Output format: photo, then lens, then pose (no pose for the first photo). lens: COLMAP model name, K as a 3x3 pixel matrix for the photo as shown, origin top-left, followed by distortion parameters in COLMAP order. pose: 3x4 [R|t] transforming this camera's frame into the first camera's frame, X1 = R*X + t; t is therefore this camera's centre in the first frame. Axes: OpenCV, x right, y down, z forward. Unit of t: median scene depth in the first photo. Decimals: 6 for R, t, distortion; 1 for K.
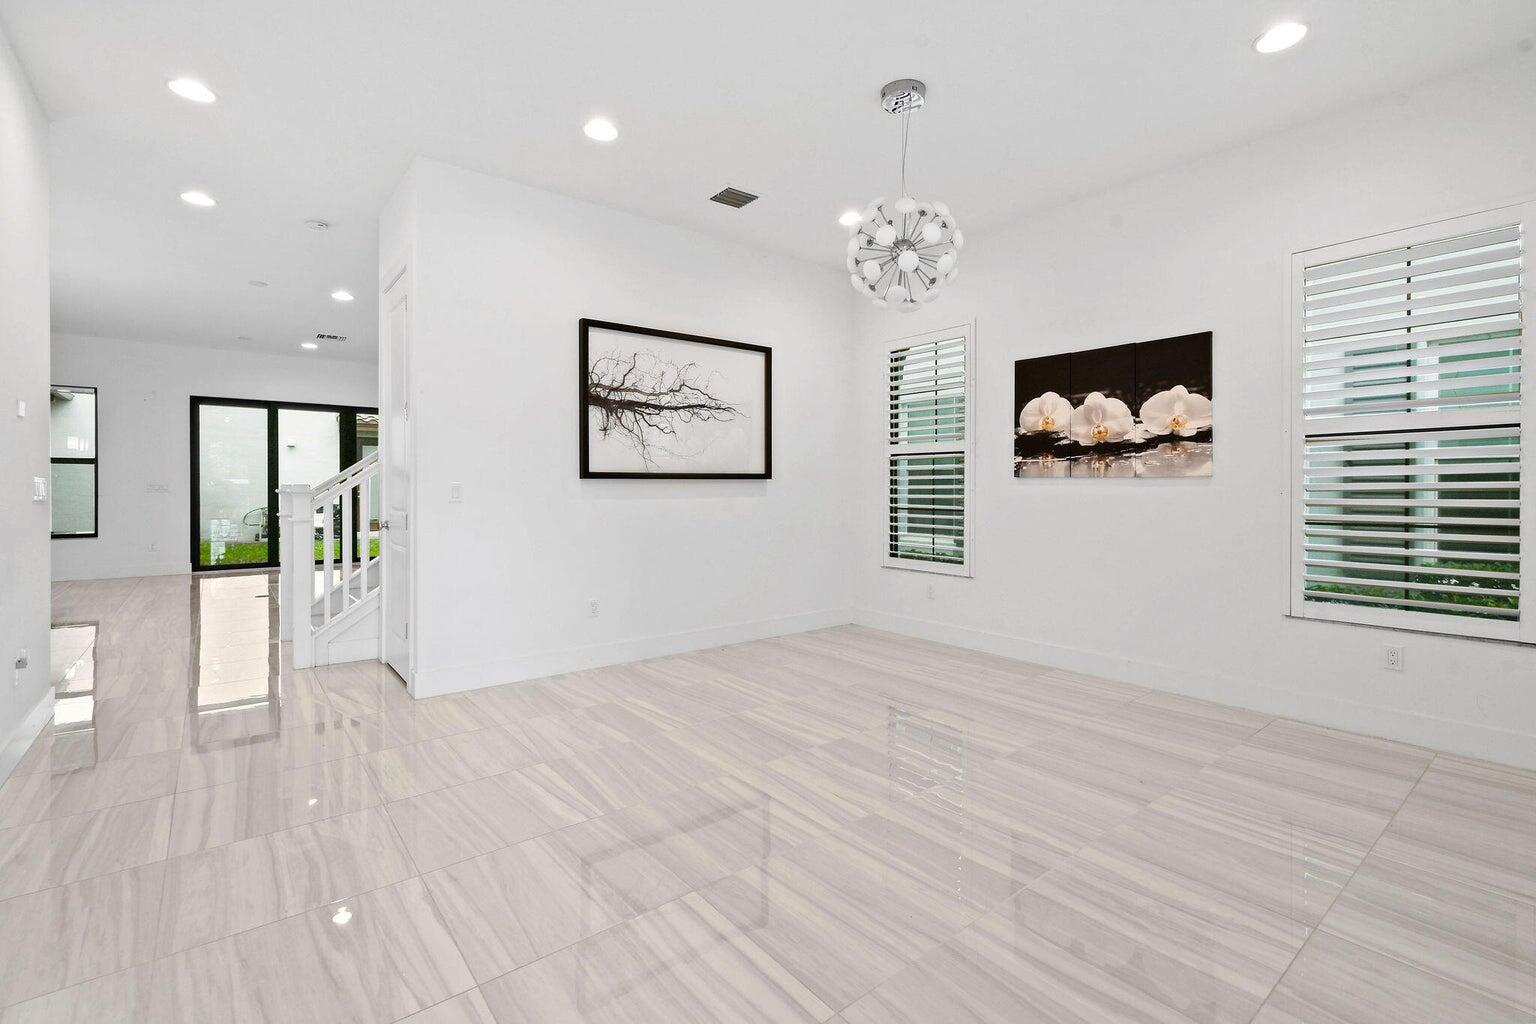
lens RADIAL K [[662.4, 0, 774.3], [0, 662.4, 502.2], [0, 0, 1]] dist [0.001590, -0.000793]
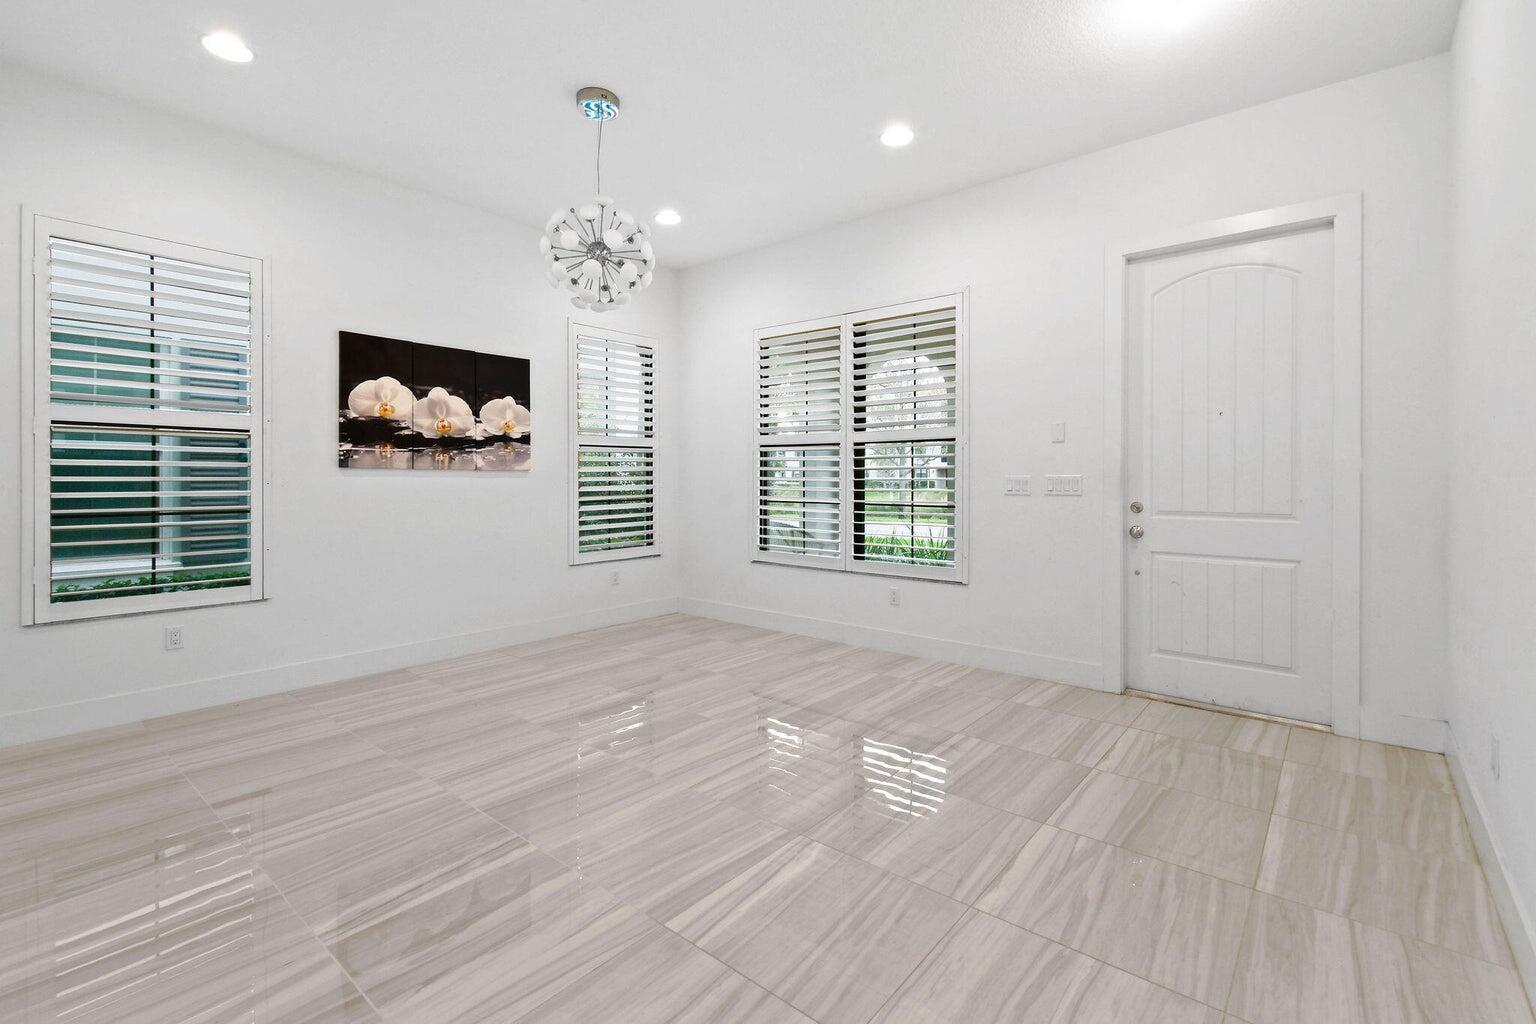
lens RADIAL K [[689.3, 0, 773.2], [0, 689.3, 491.5], [0, 0, 1]] dist [-0.001533, -0.000117]
pose [[-0.175219, -0.019306, 0.984340, -0.701906], [0.023371, 0.999444, 0.023763, -0.017423], [-0.984252, 0.027169, -0.174671, 0.707531]]
